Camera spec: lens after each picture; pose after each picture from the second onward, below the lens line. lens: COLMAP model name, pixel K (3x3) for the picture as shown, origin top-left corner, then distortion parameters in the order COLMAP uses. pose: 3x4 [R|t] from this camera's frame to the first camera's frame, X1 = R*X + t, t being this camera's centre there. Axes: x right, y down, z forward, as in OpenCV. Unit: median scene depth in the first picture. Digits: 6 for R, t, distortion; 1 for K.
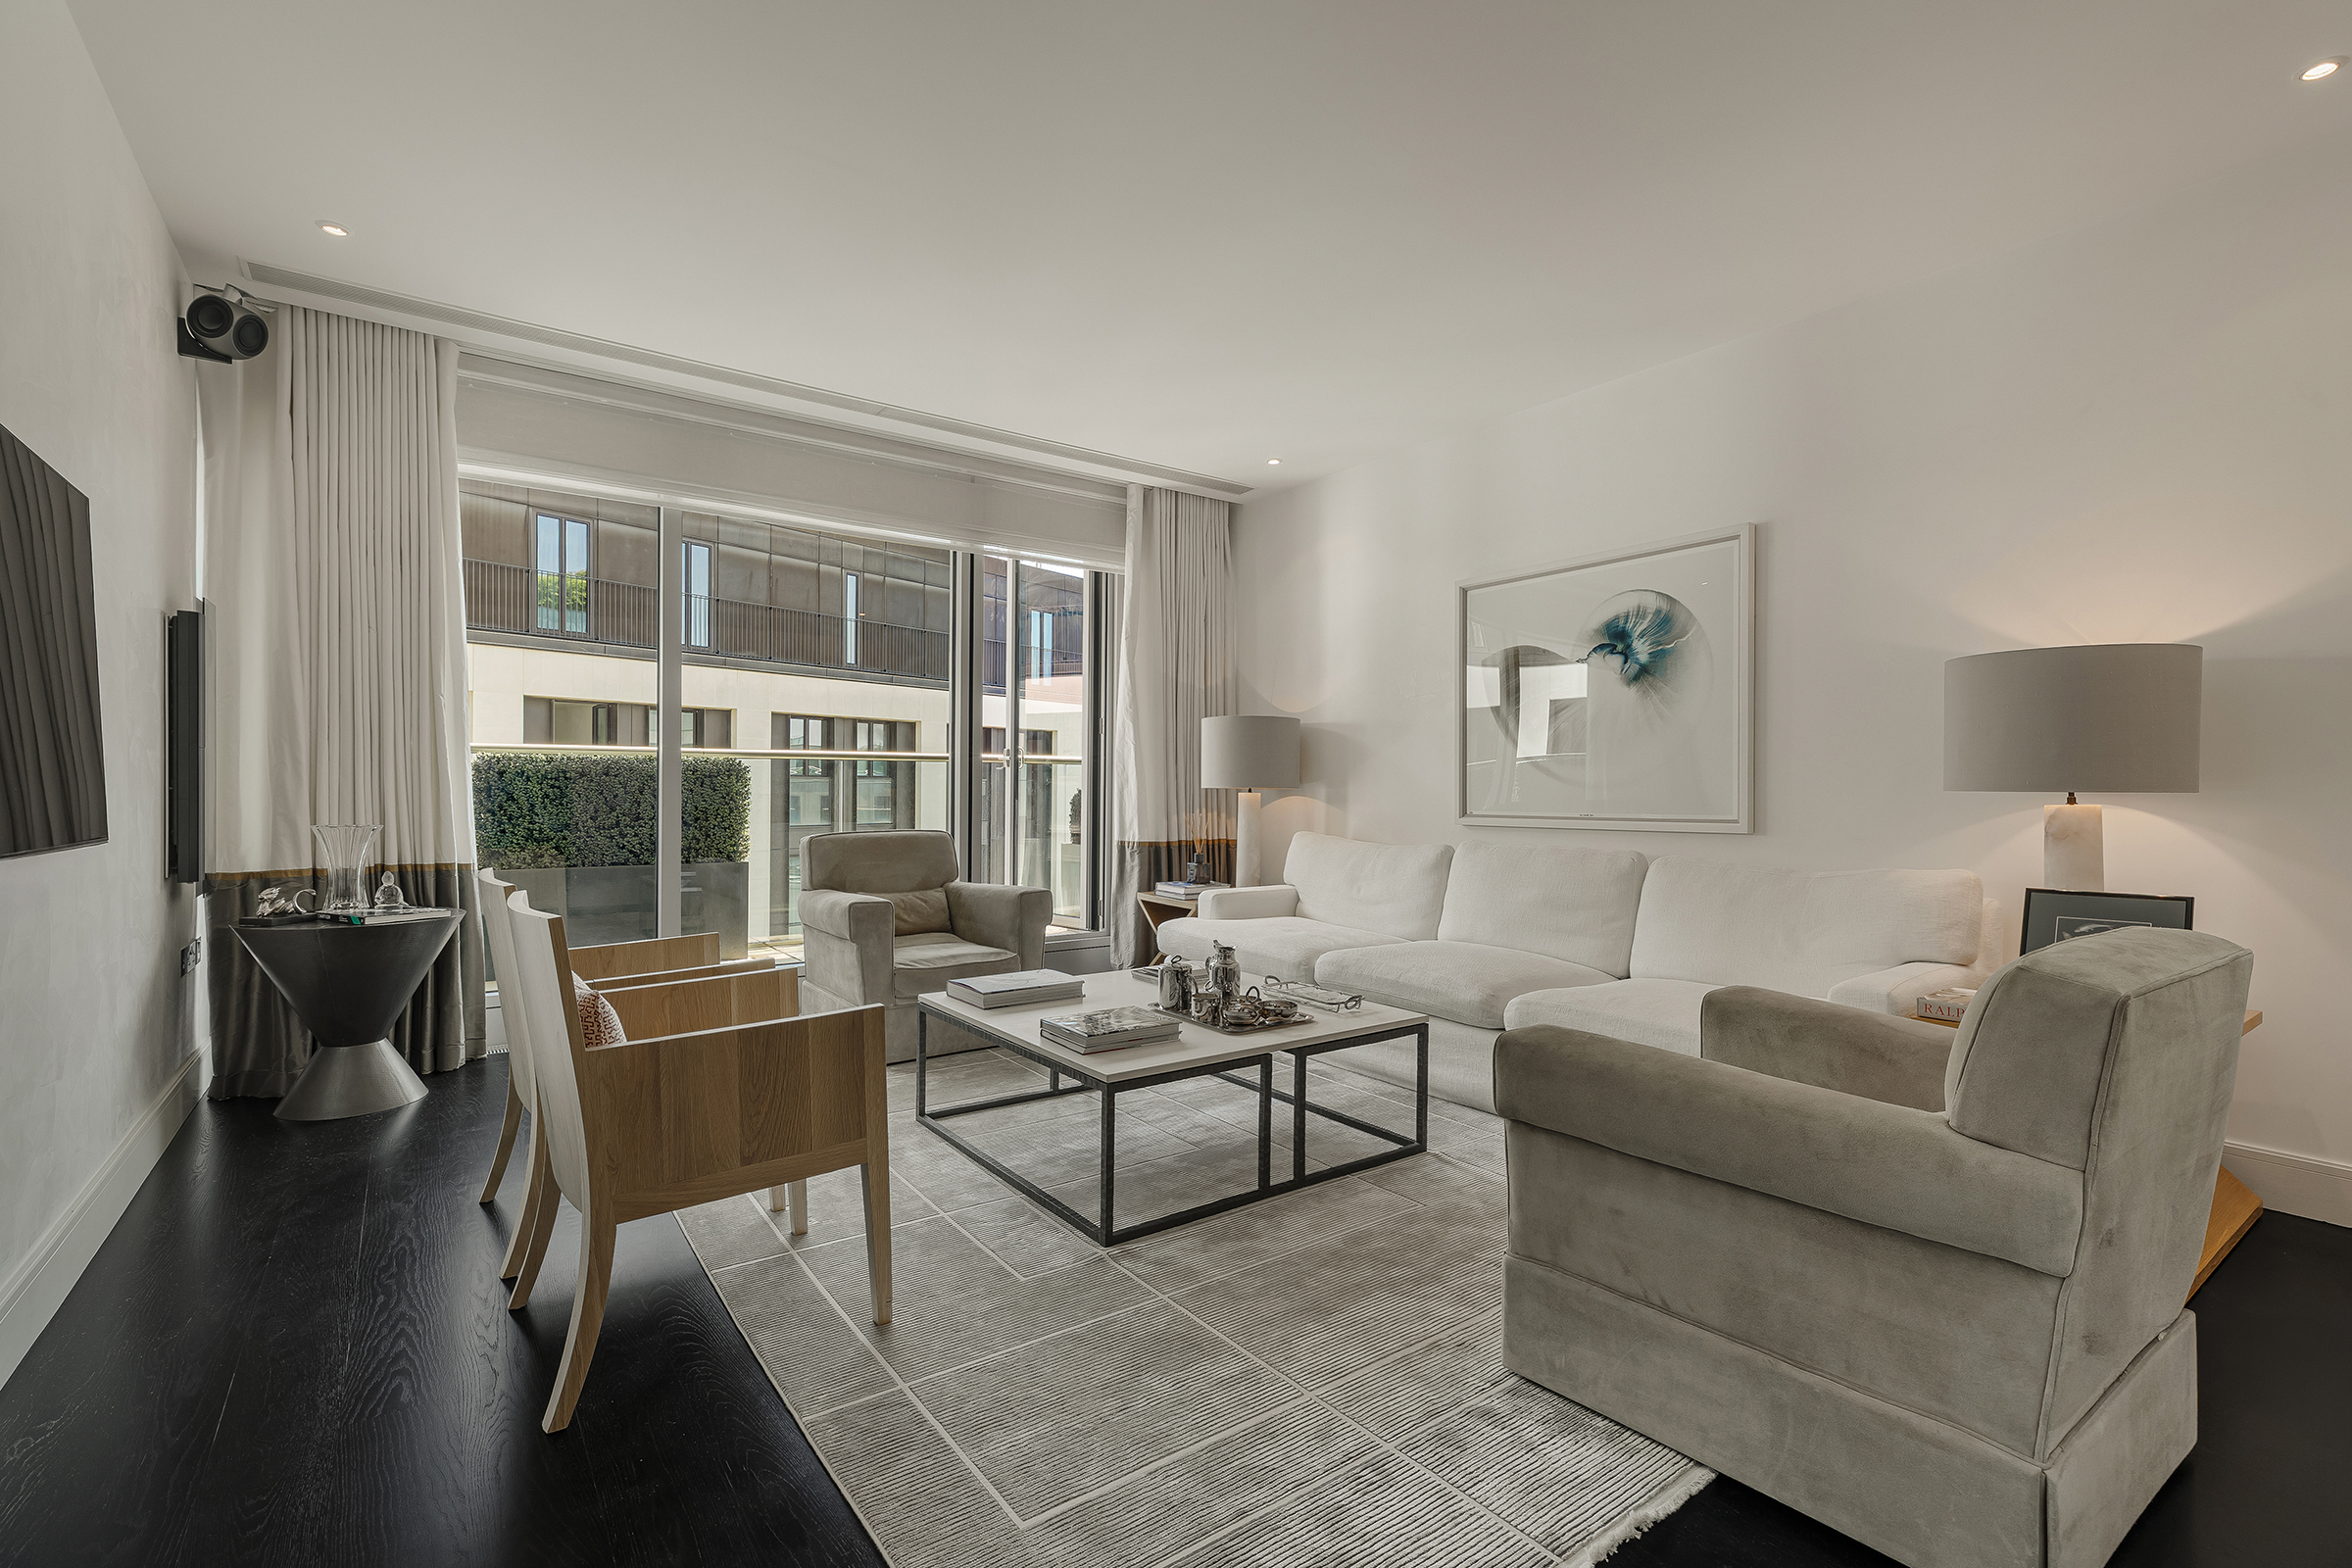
lens RADIAL K [[1073.2, 0, 1163.1], [0, 1073.2, 792.1], [0, 0, 1]] dist [0.004027, -0.001253]
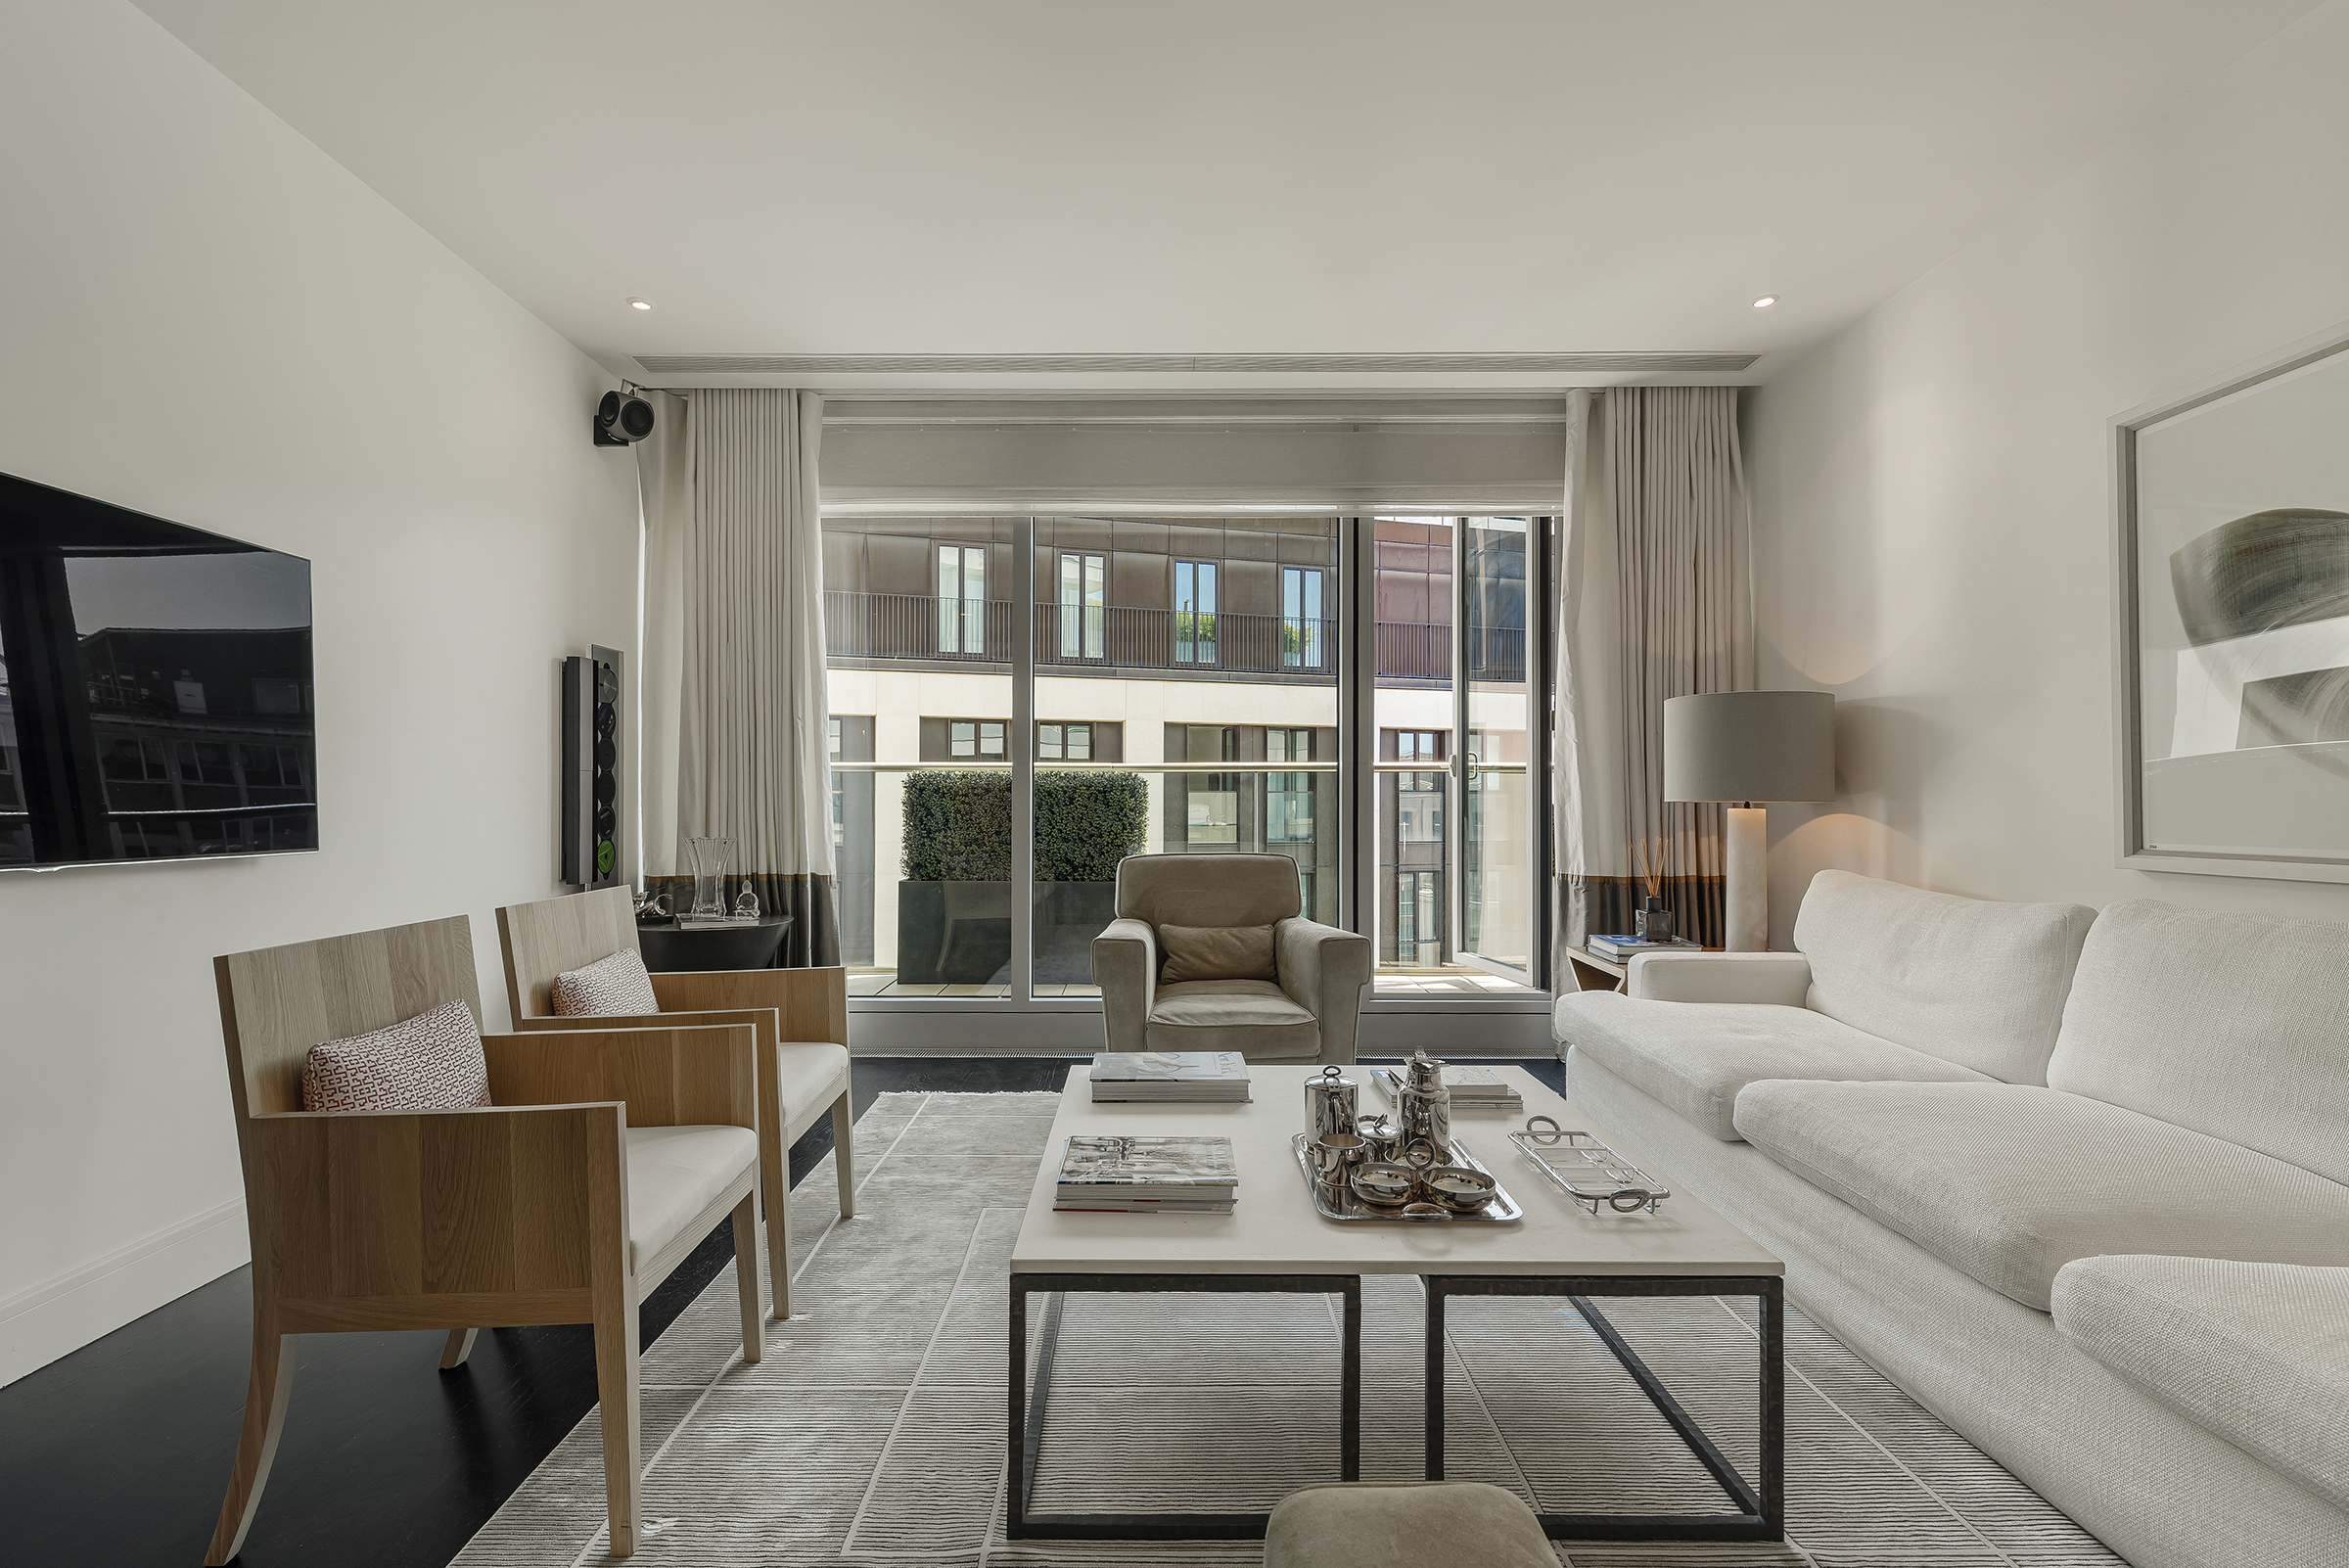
lens RADIAL K [[1071.8, 0, 1133.8], [0, 1071.8, 786.0], [0, 0, 1]] dist [0.004027, -0.001253]
pose [[0.804133, -0.011672, -0.594334, 0.199800], [0.000165, 0.999812, -0.019412, -0.000849], [0.594449, 0.015511, 0.803984, 0.279314]]
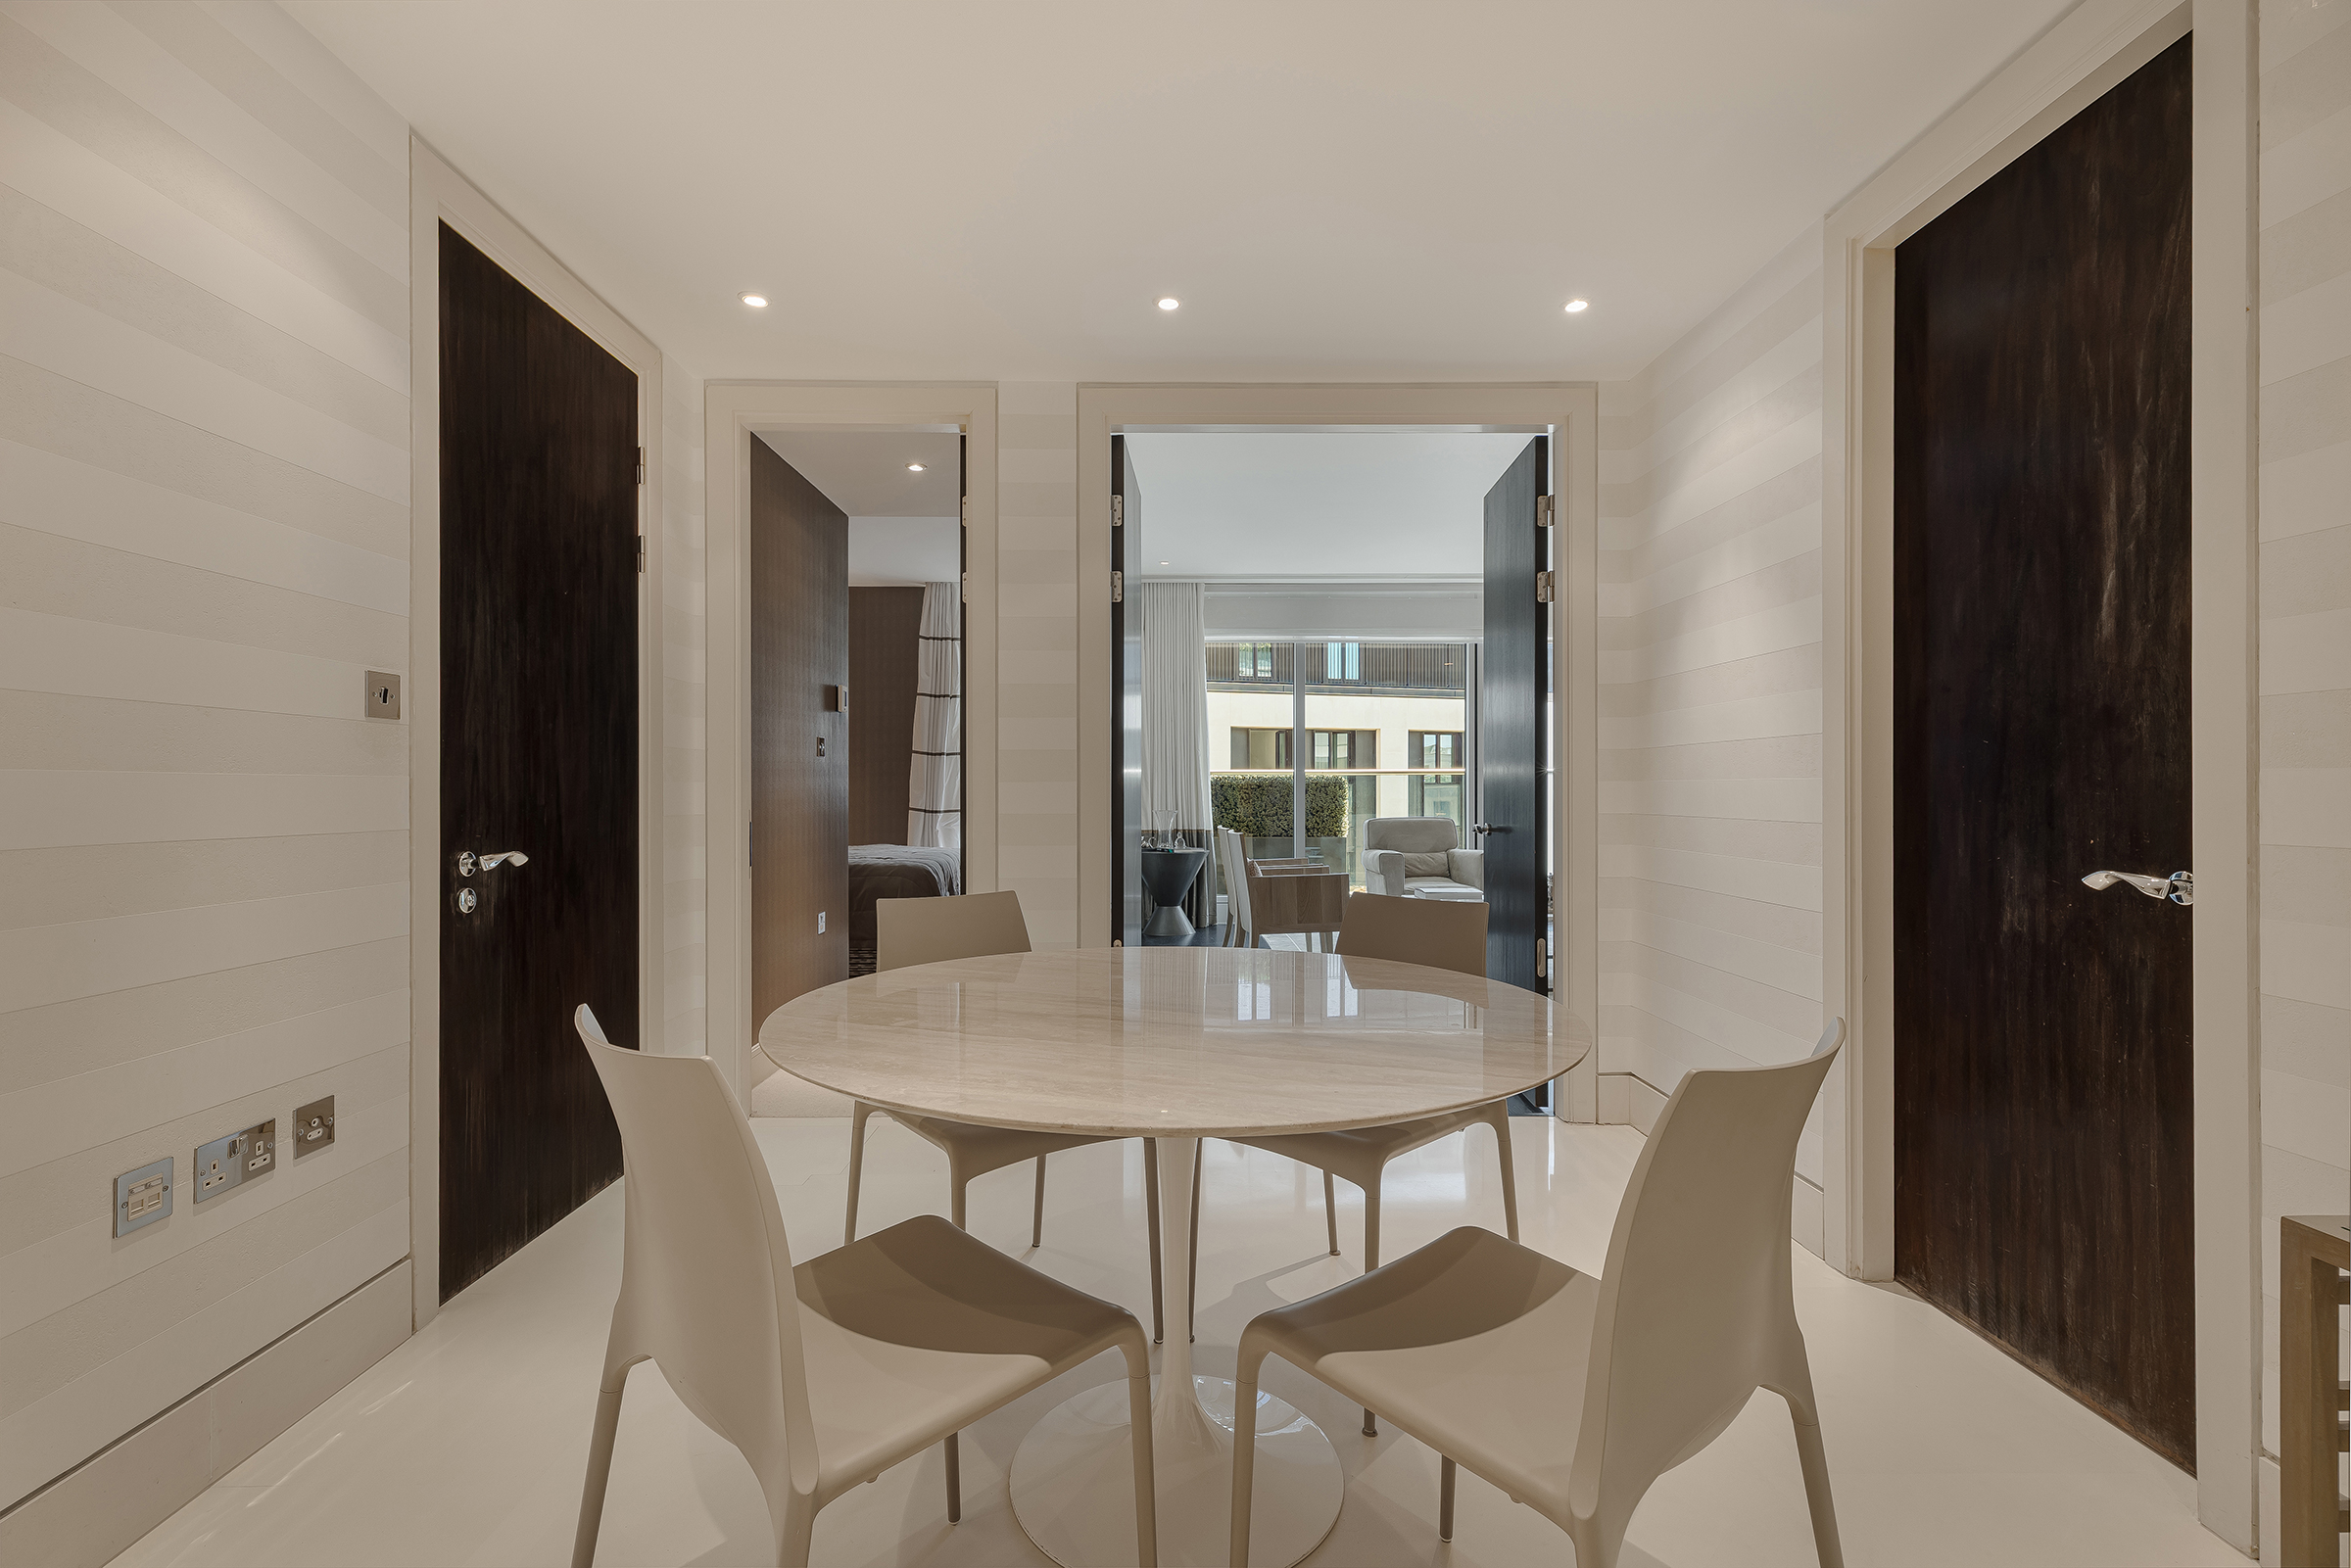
lens RADIAL K [[1072.6, 0, 1157.6], [0, 1072.6, 785.9], [0, 0, 1]] dist [0.004027, -0.001253]
pose [[0.822890, -0.007687, -0.568149, 0.386915], [0.001516, 0.999935, -0.011333, 0.003806], [0.568199, 0.008465, 0.822848, -0.656318]]
